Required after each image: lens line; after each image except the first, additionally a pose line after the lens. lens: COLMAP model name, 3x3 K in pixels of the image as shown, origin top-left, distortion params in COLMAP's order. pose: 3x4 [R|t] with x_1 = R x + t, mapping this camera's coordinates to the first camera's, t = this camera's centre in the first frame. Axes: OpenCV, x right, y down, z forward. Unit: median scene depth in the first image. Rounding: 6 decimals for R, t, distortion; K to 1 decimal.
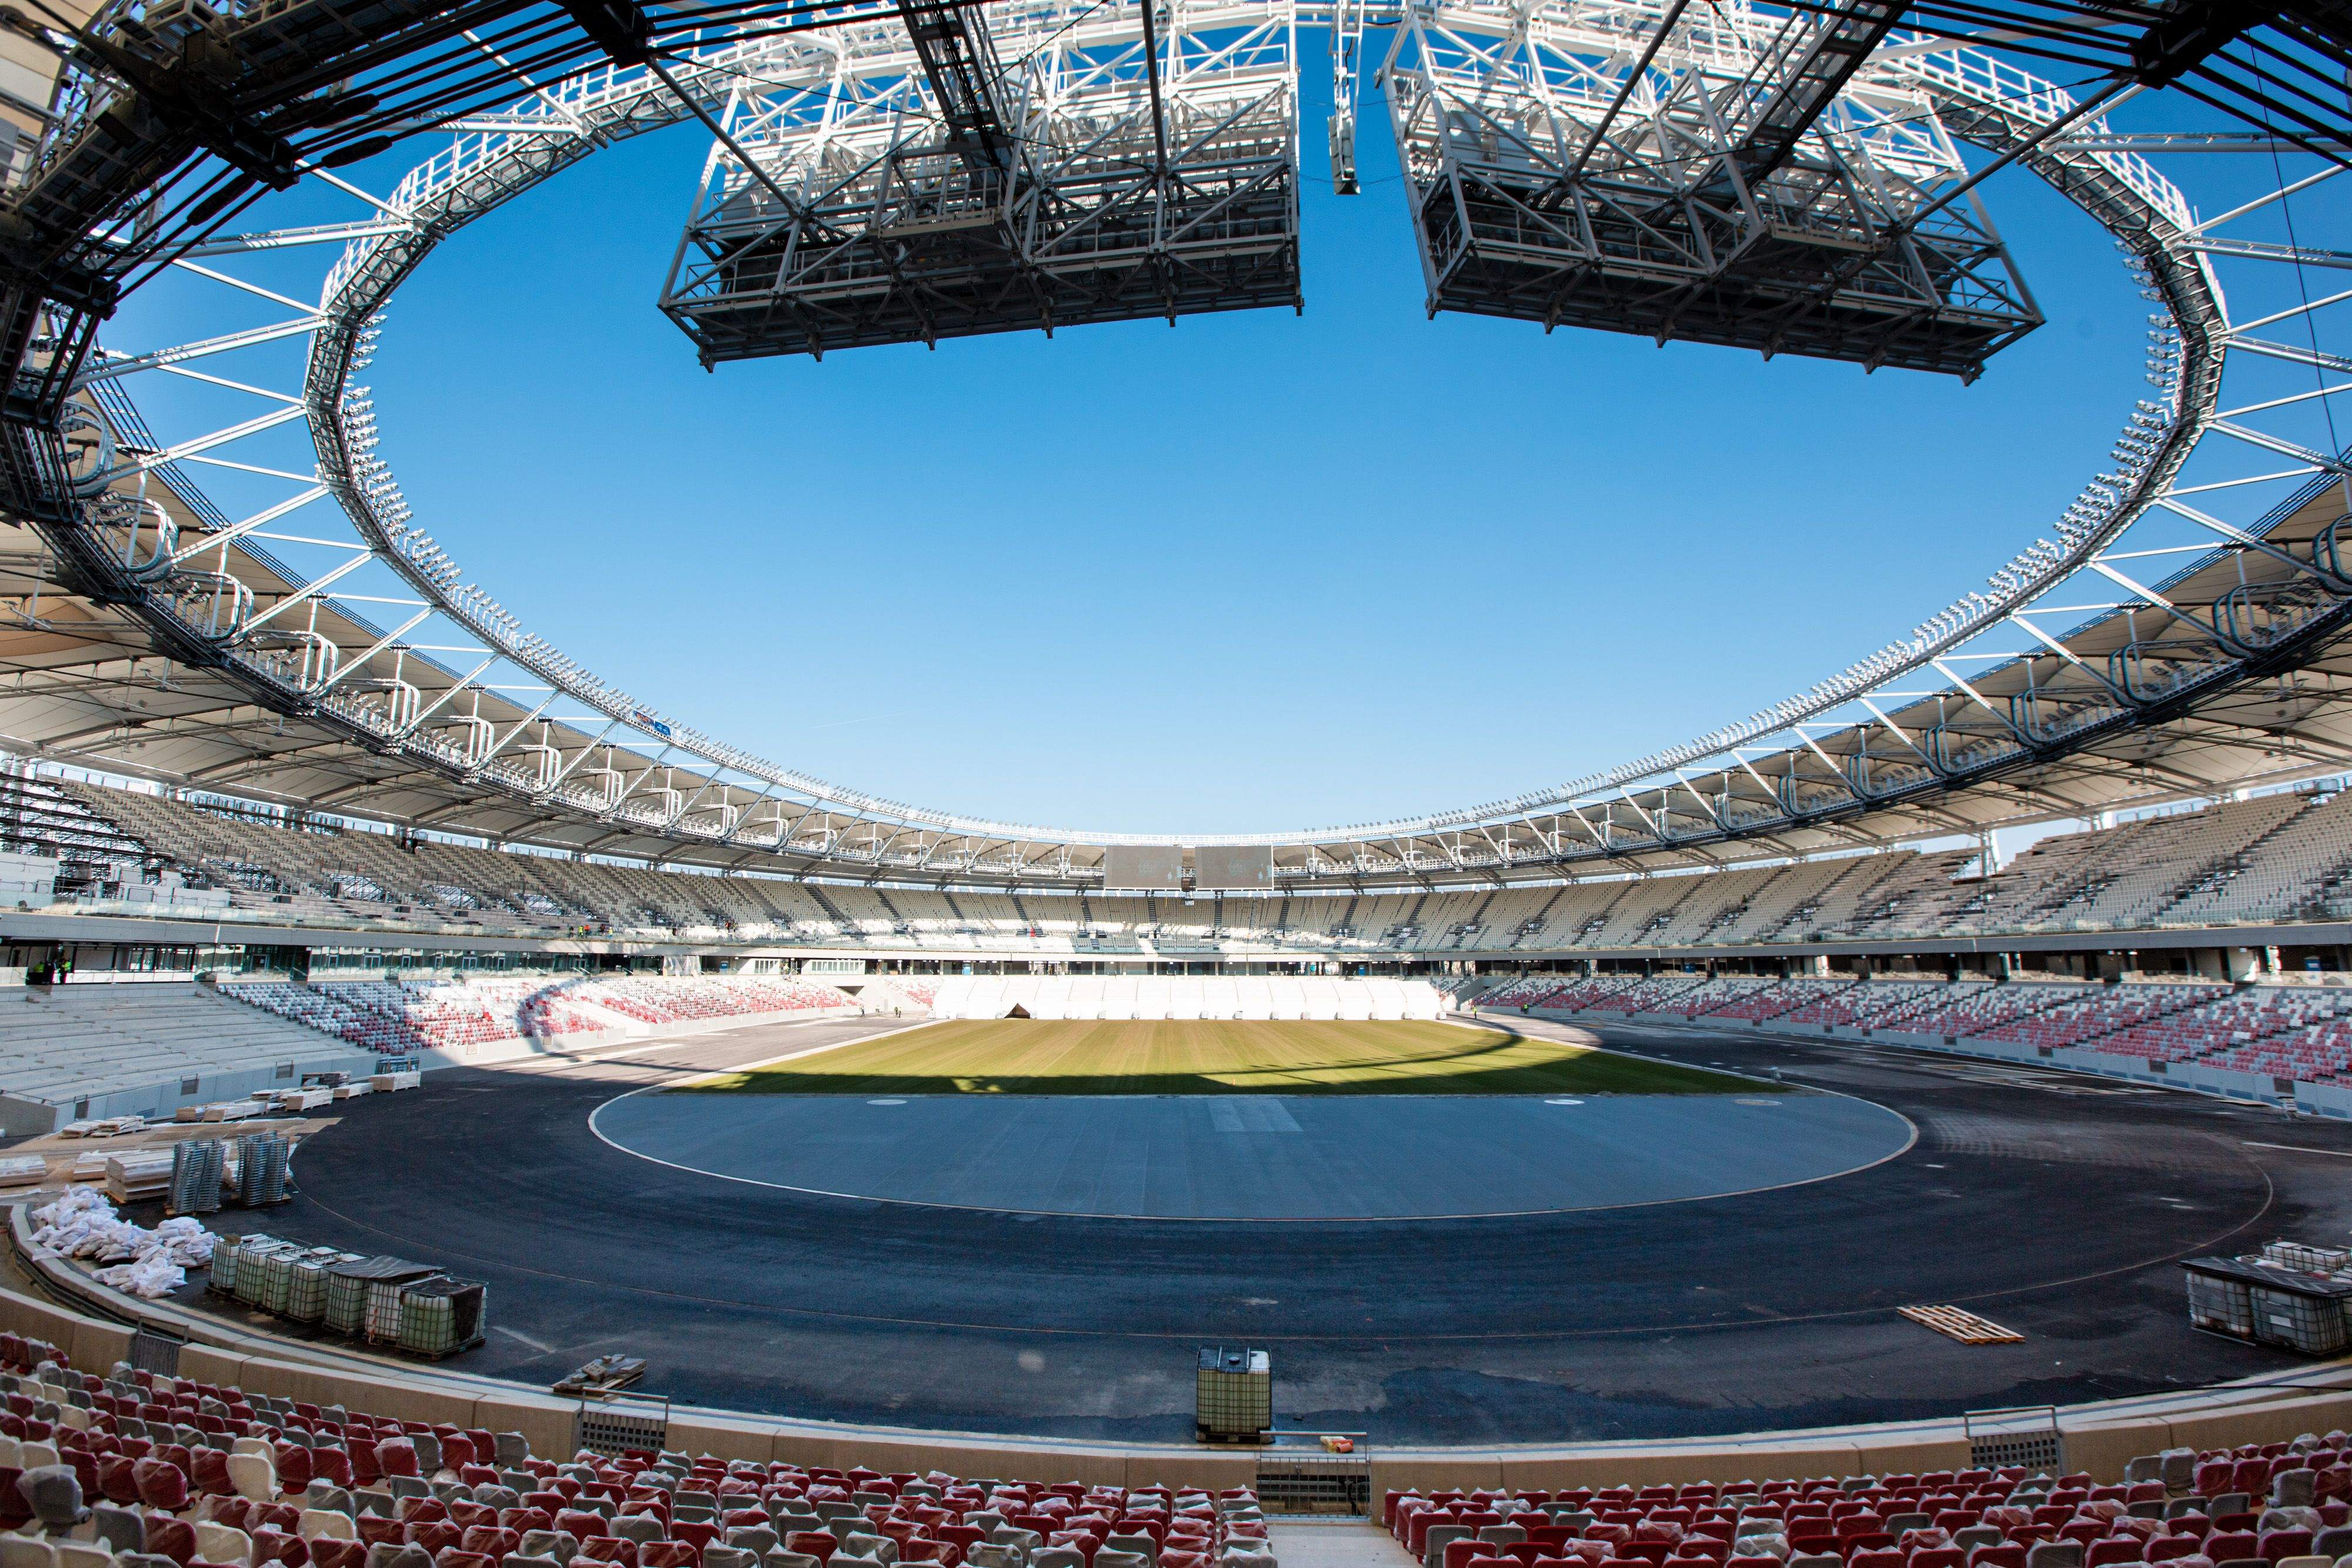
lens RADIAL K [[1545.2, 0, 1176.0], [0, 1545.2, 784.0], [0, 0, 1]] dist [-0.000225, 0.000677]
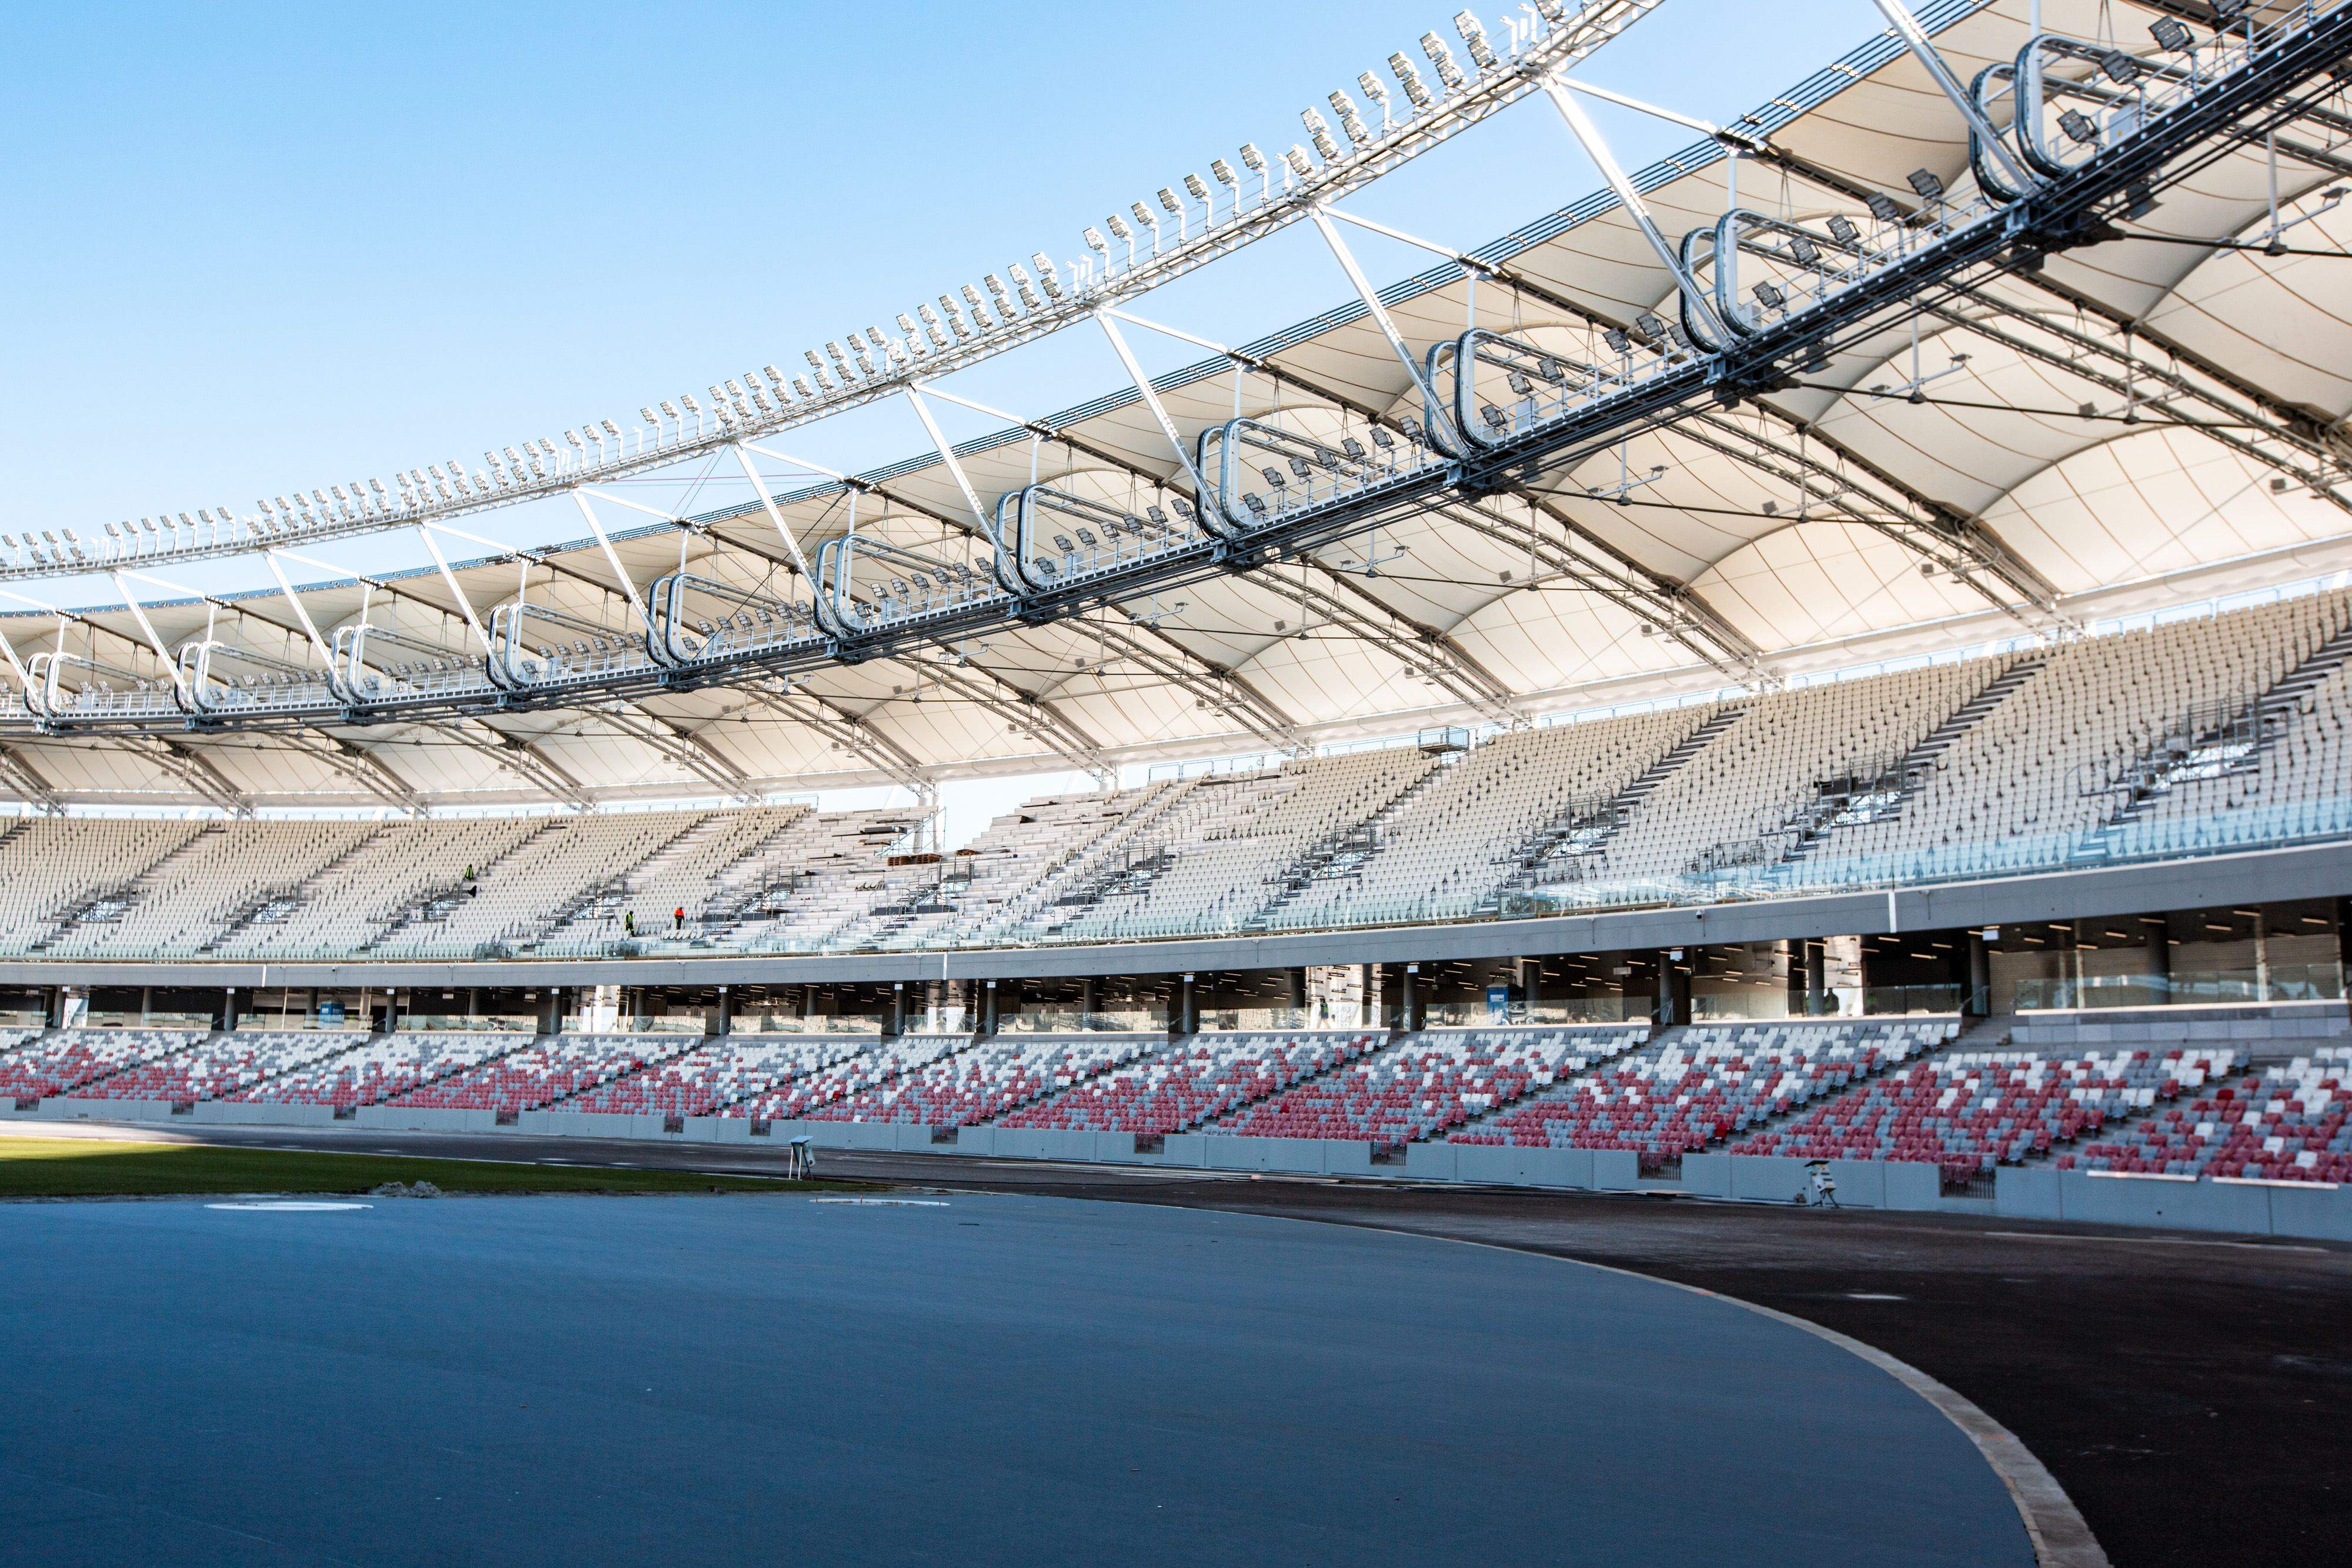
lens RADIAL K [[1847.8, 0, 1176.0], [0, 1847.8, 784.0], [0, 0, 1]] dist [0.009728, 0.008356]
pose [[0.633353, 0.169811, 0.755002, 0.074662], [-0.086495, 0.985048, -0.148993, 0.122040], [-0.769014, 0.029061, 0.638571, 0.500367]]
